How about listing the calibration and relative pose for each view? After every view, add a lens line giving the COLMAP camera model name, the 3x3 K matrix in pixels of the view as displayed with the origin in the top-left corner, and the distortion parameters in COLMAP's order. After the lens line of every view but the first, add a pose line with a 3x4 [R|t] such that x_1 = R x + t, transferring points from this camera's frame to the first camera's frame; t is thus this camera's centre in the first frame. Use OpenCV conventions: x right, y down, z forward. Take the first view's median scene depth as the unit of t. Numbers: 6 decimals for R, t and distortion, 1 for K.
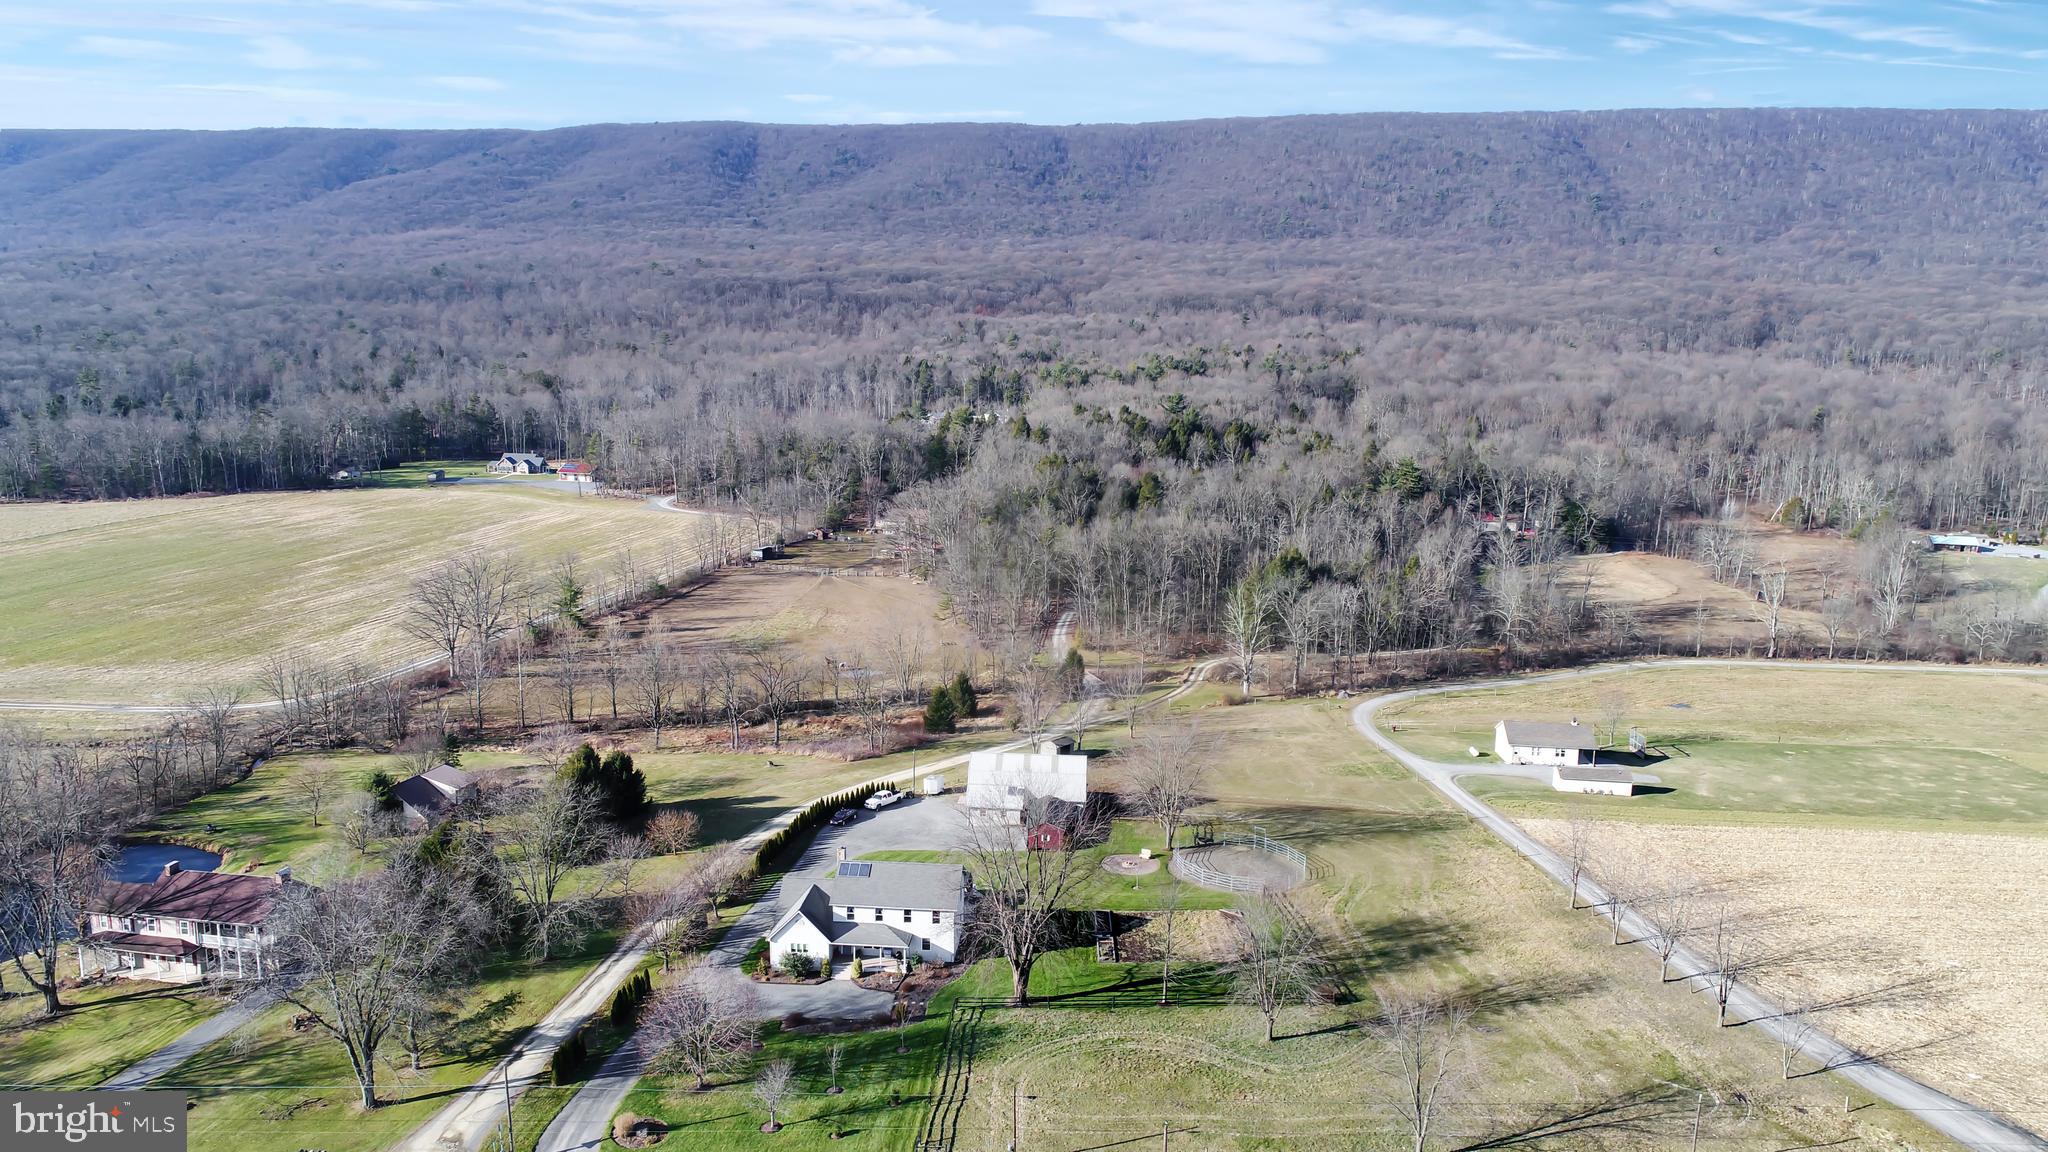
lens RADIAL K [[1371.2, 0, 1021.9], [0, 1371.2, 583.7], [0, 0, 1]] dist [-0.001742, 0.003139]
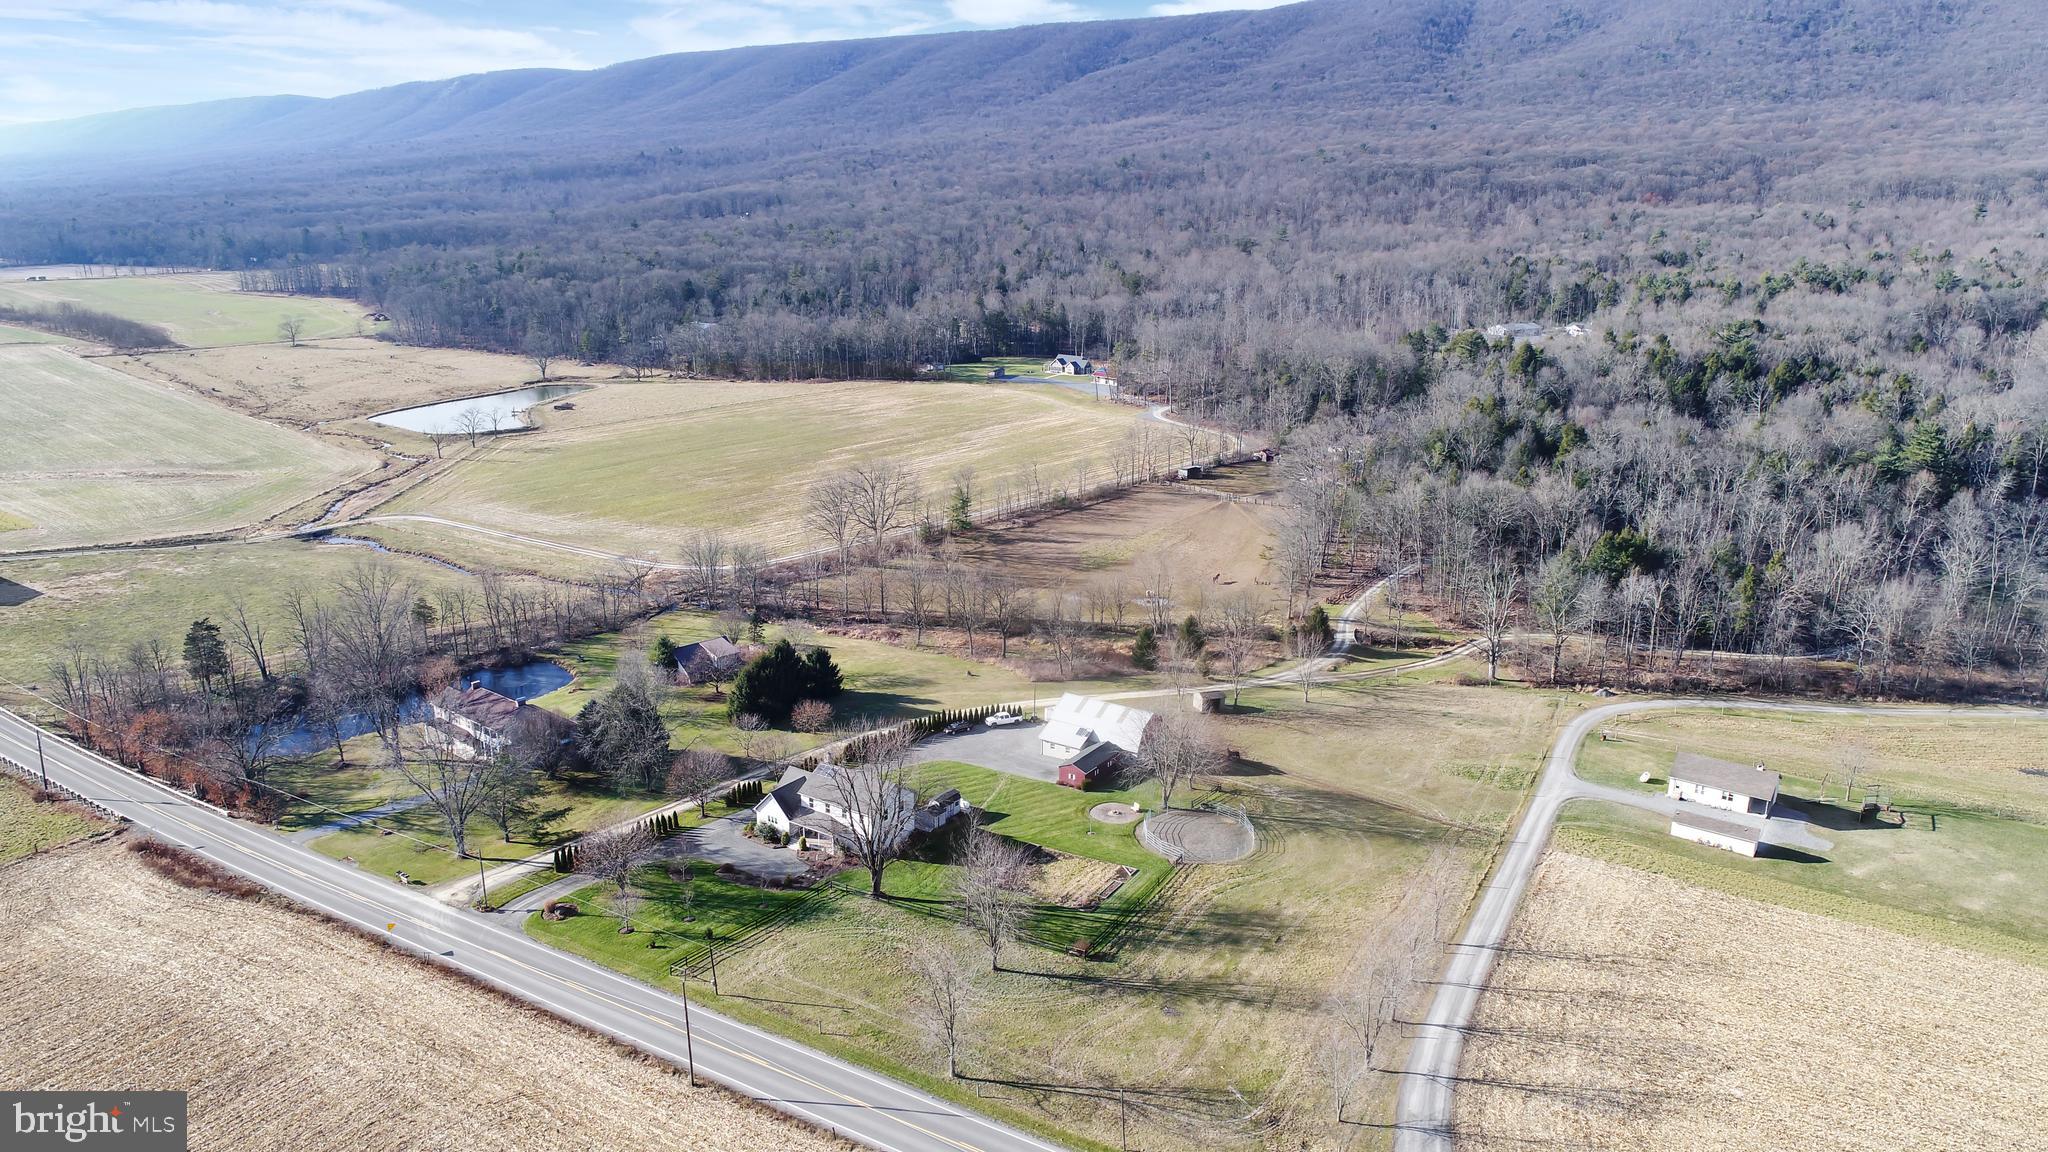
lens RADIAL K [[1371.2, 0, 1021.9], [0, 1371.2, 583.7], [0, 0, 1]] dist [-0.001742, 0.003139]
pose [[0.869989, 0.126770, -0.476497, 0.081443], [-0.083033, 0.990250, 0.111849, -0.016538], [0.486030, -0.057743, 0.872032, -0.004956]]
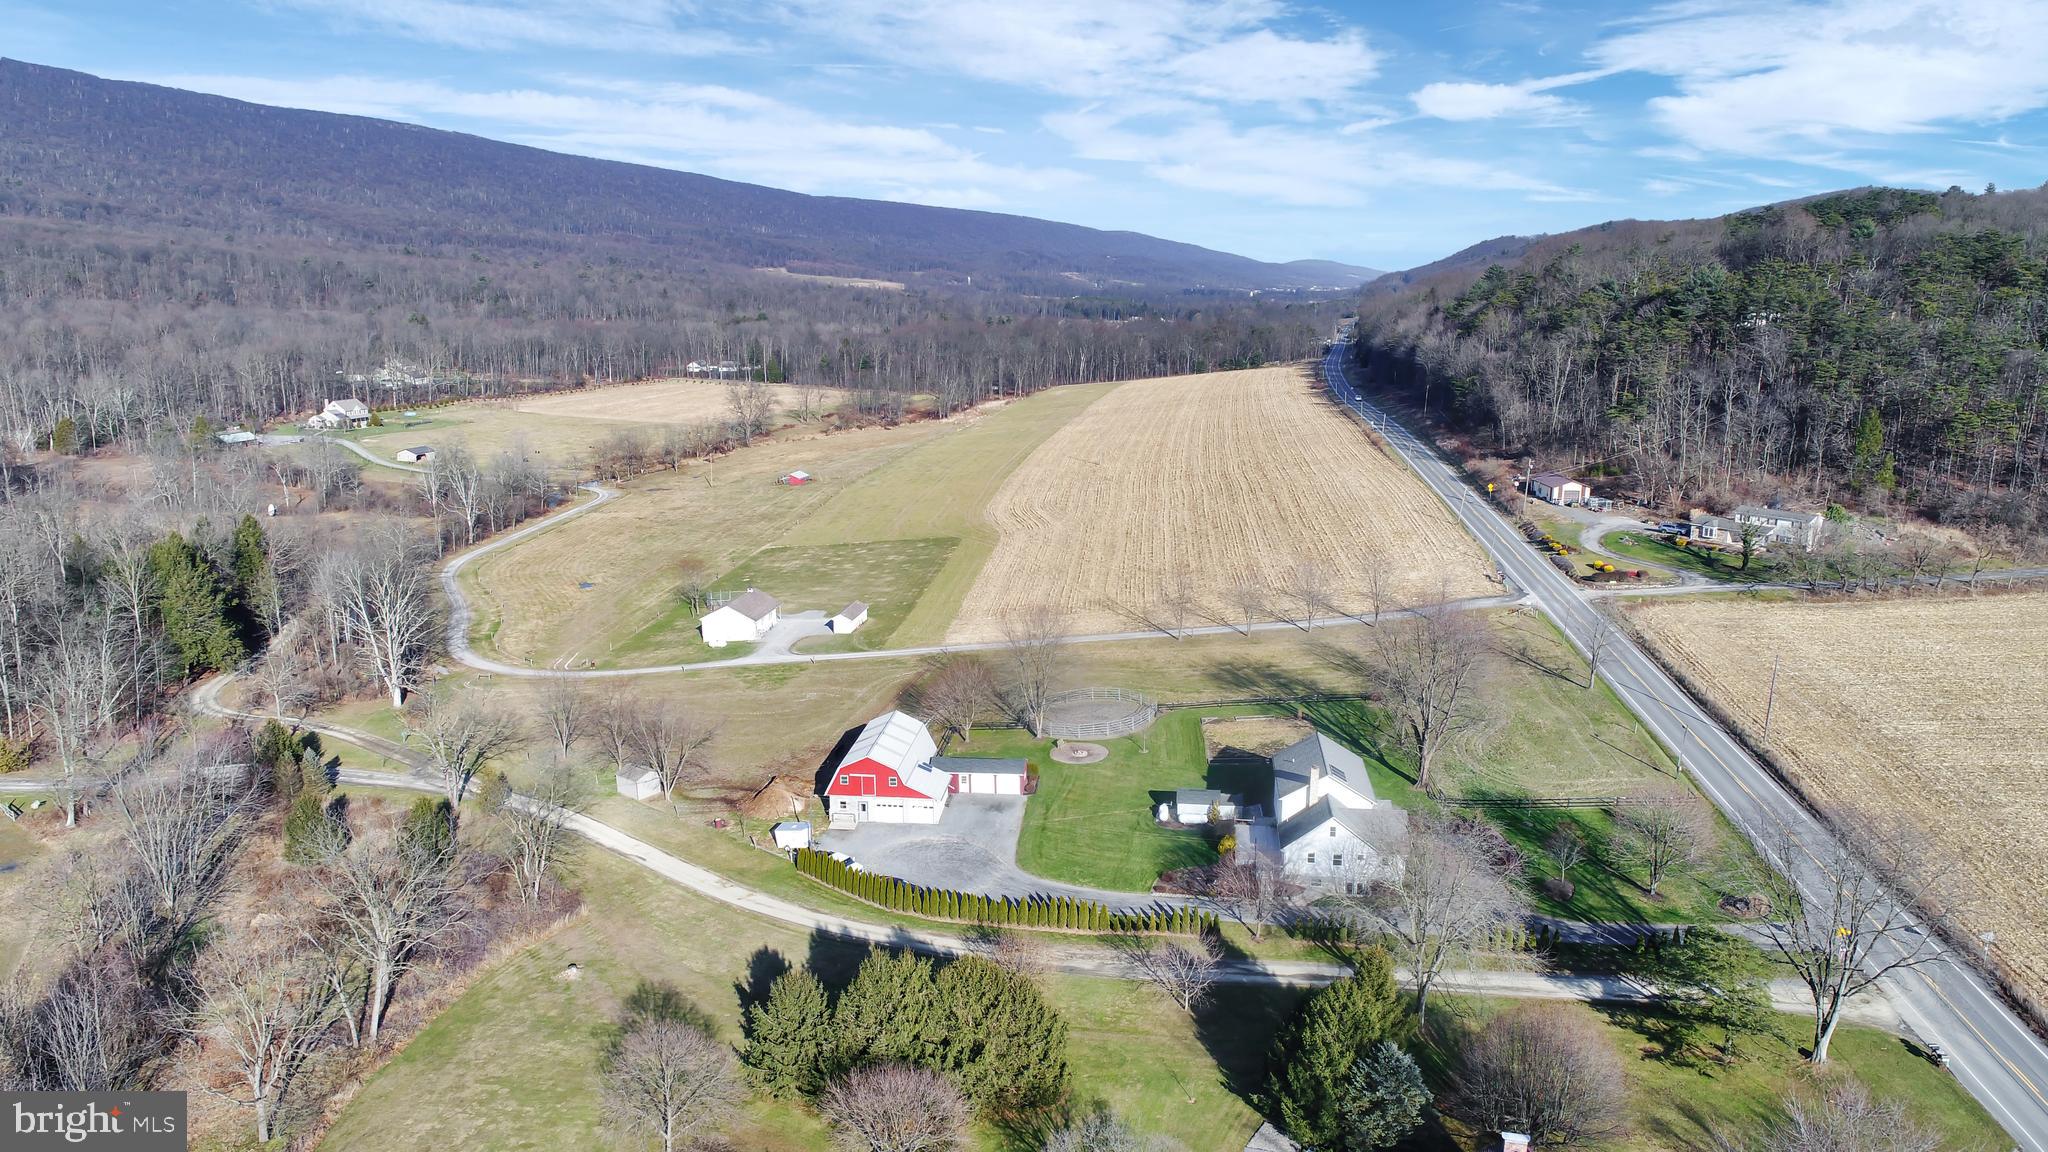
lens RADIAL K [[1371.2, 0, 1021.9], [0, 1371.2, 583.7], [0, 0, 1]] dist [-0.001742, 0.003139]
pose [[0.053250, -0.241323, 0.968983, -0.134552], [0.177166, 0.957248, 0.228665, -0.024156], [-0.982739, 0.159494, 0.093728, 0.140703]]
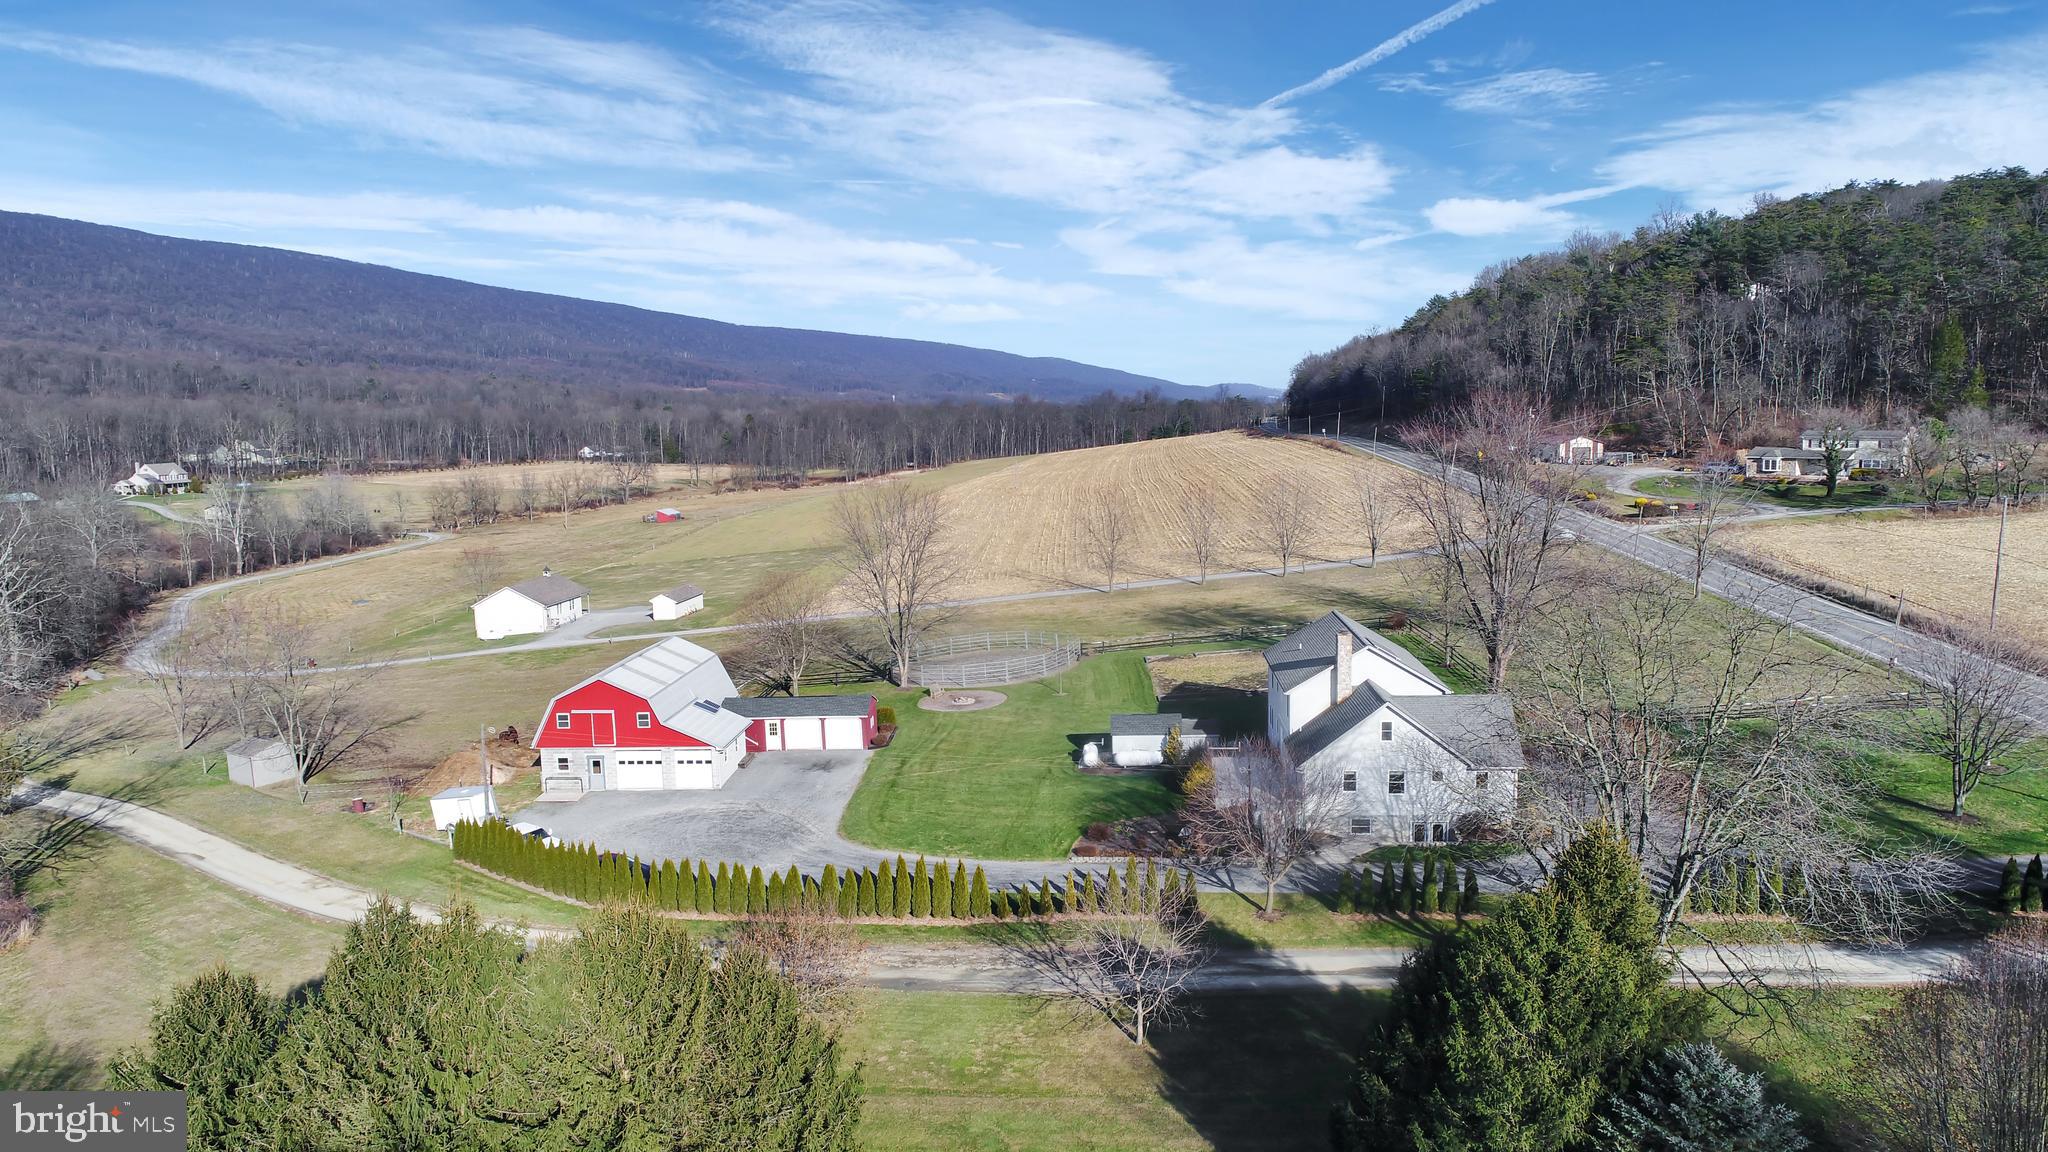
lens RADIAL K [[1371.2, 0, 1021.9], [0, 1371.2, 583.7], [0, 0, 1]] dist [-0.001742, 0.003139]
pose [[0.001065, -0.151033, 0.988528, -0.087578], [0.197432, 0.969103, 0.147852, 0.008398], [-0.980316, 0.195009, 0.030851, 0.142758]]
